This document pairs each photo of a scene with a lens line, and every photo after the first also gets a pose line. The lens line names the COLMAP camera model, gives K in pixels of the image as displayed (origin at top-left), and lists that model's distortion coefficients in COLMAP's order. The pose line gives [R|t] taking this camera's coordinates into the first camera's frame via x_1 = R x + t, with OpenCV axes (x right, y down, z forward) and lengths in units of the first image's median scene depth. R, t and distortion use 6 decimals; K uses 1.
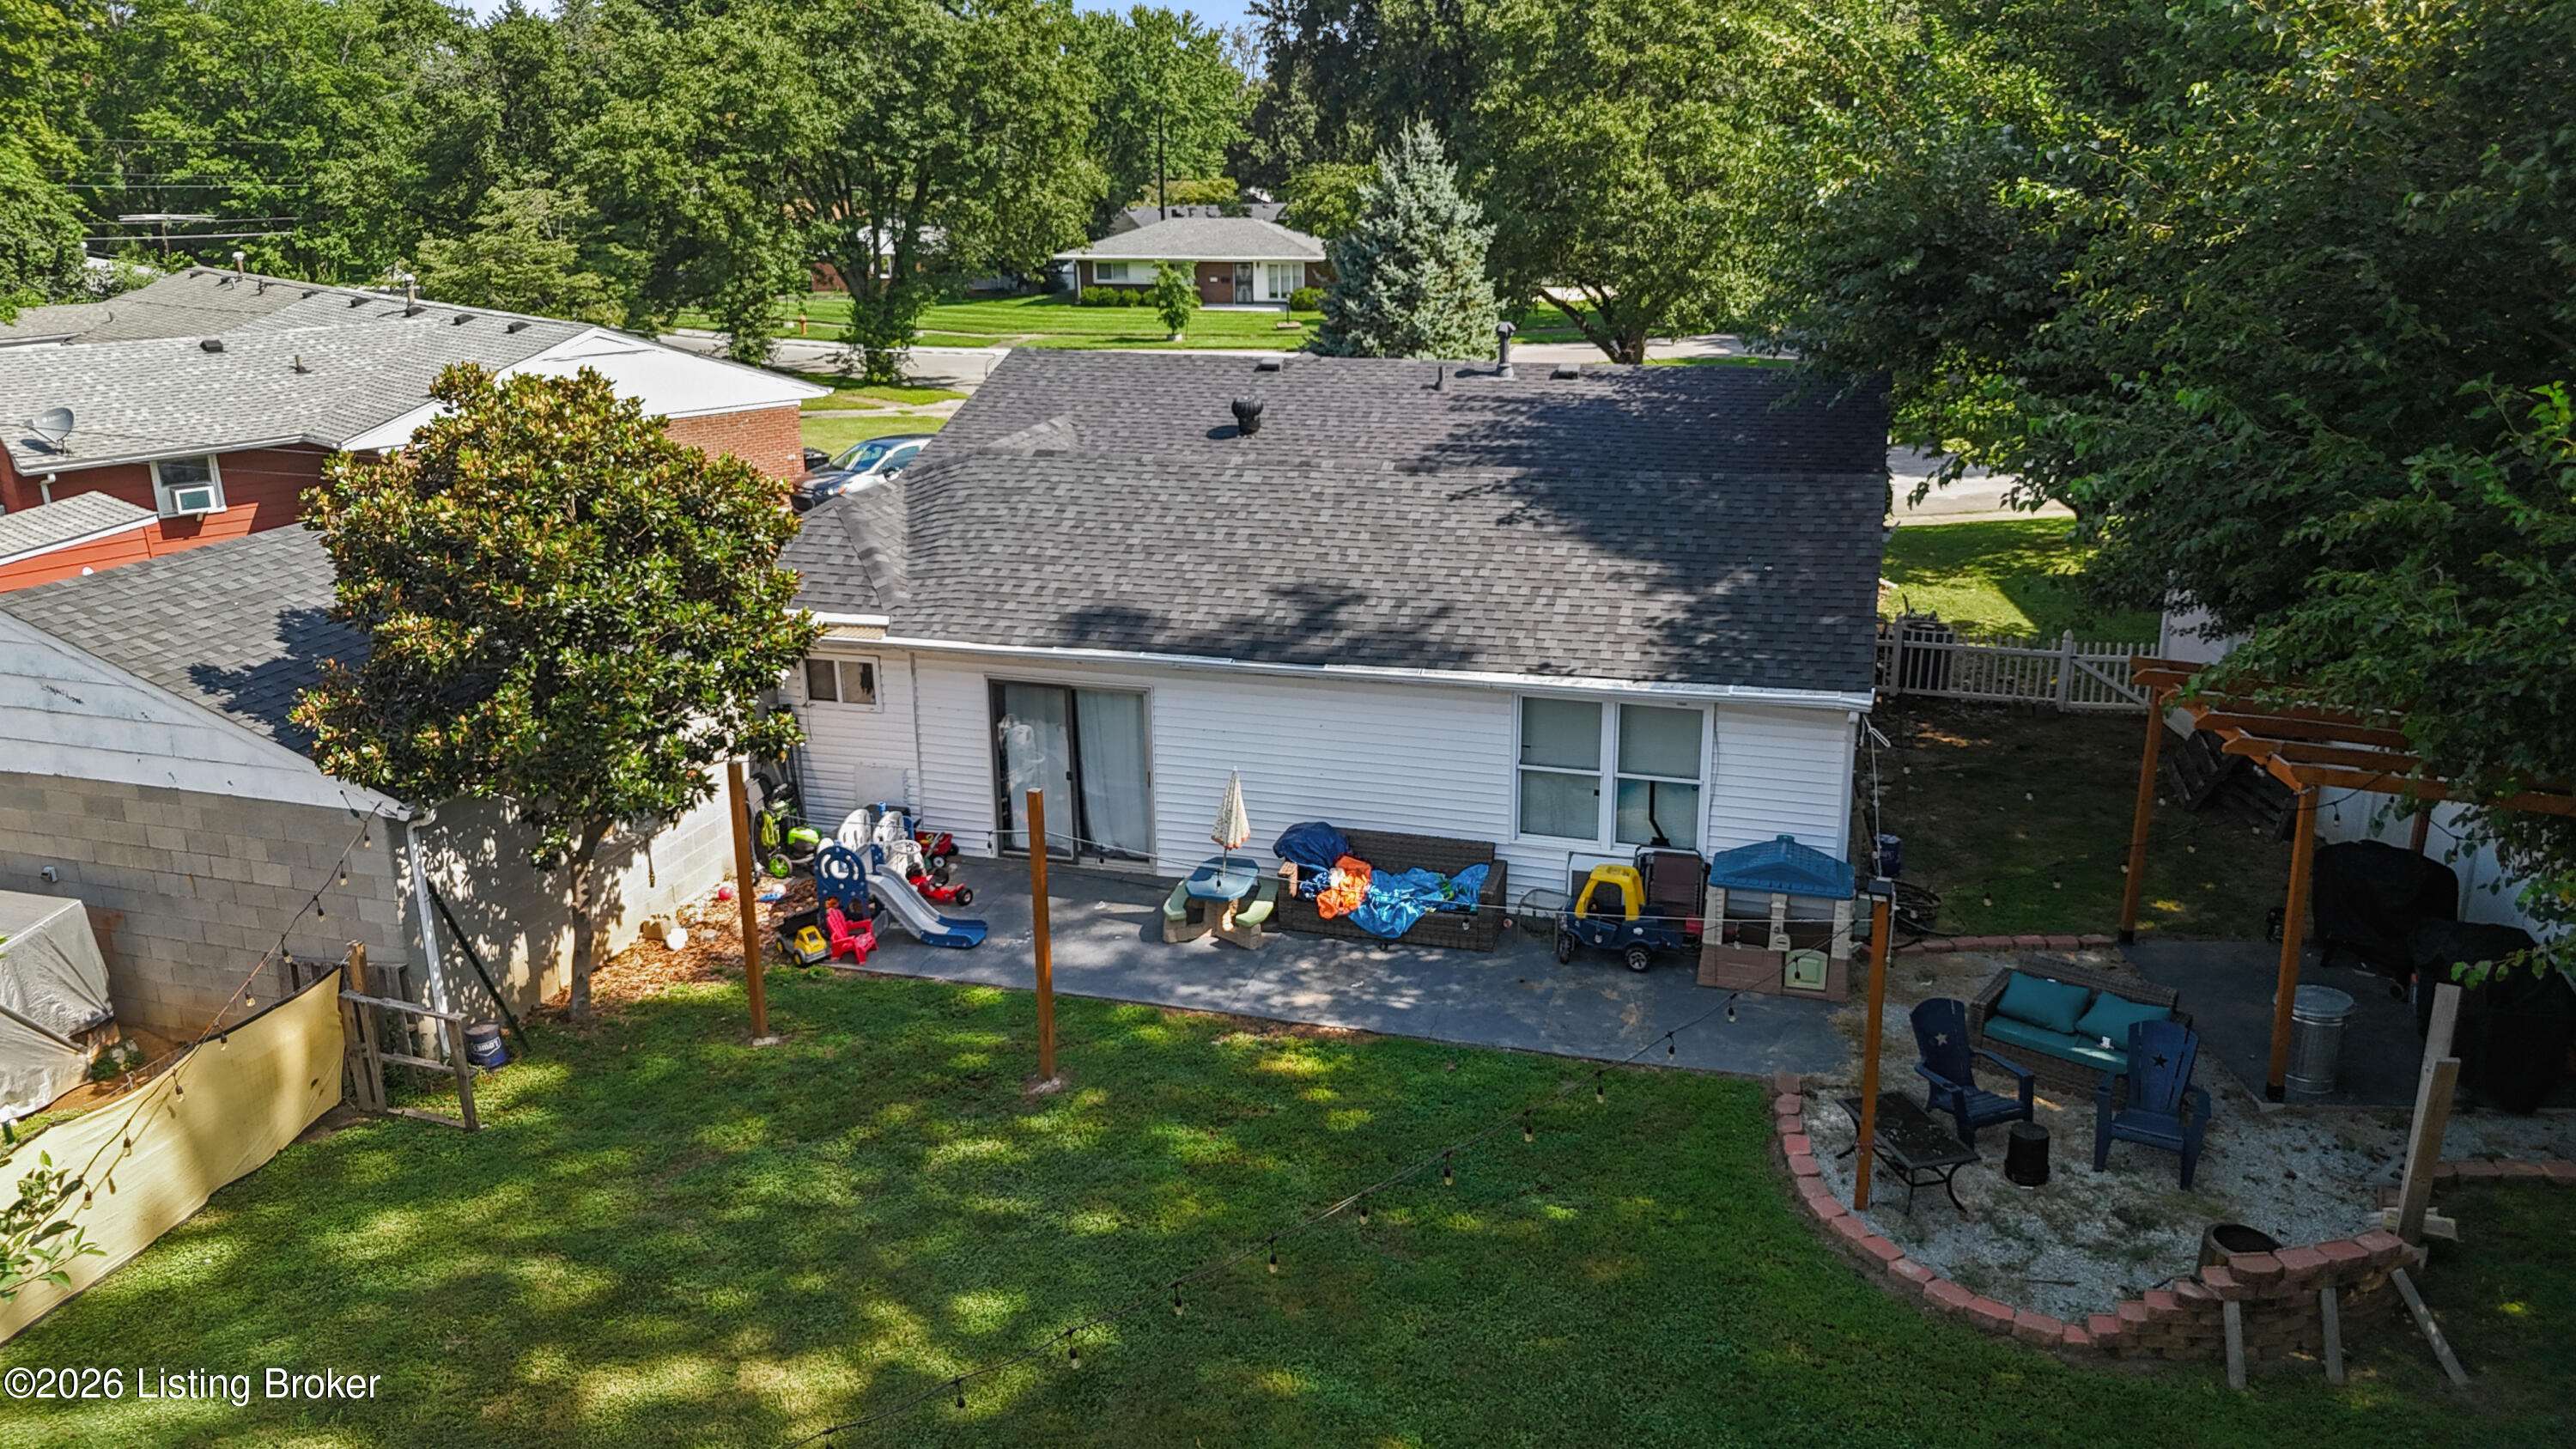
lens RADIAL K [[1909.6, 0, 1288.0], [0, 1909.6, 724.5], [0, 0, 1]] dist [0.003309, -0.000207]
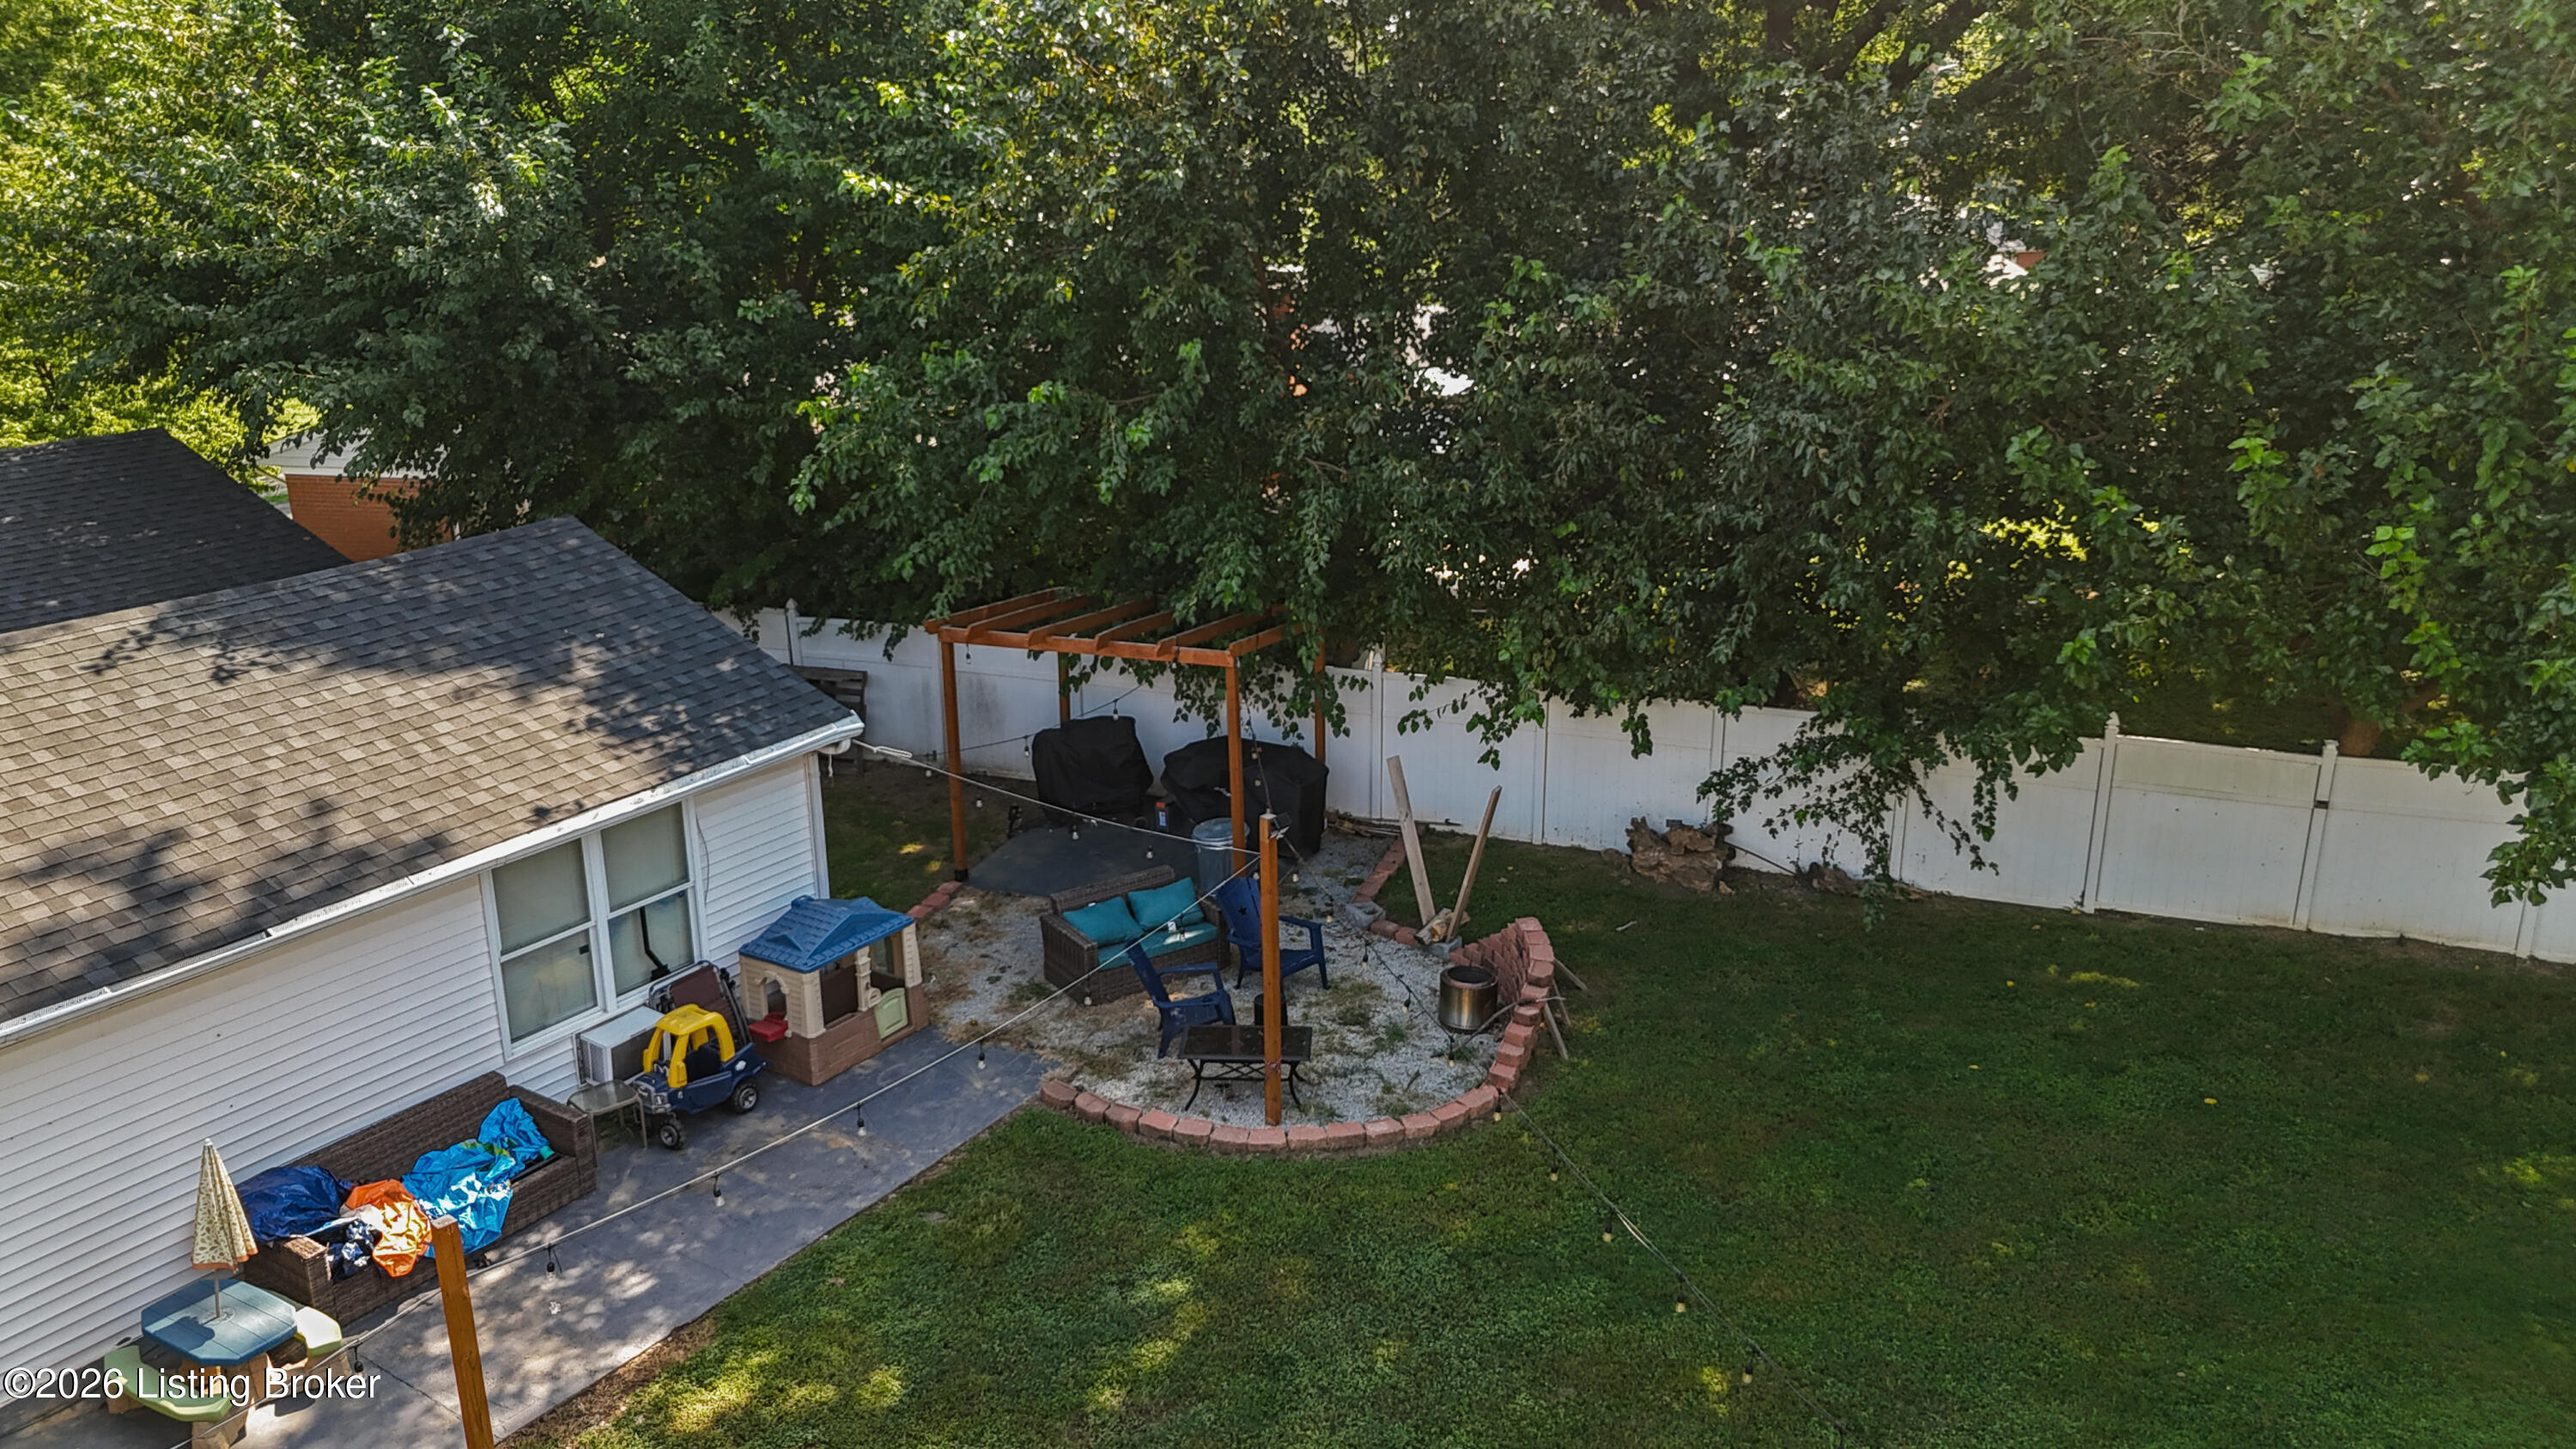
lens RADIAL K [[1909.6, 0, 1288.0], [0, 1909.6, 724.5], [0, 0, 1]] dist [0.003309, -0.000207]
pose [[0.253412, -0.278113, 0.926518, -0.471299], [0.282213, 0.937371, 0.204183, -0.130926], [-0.925277, 0.209733, 0.316028, 0.446285]]
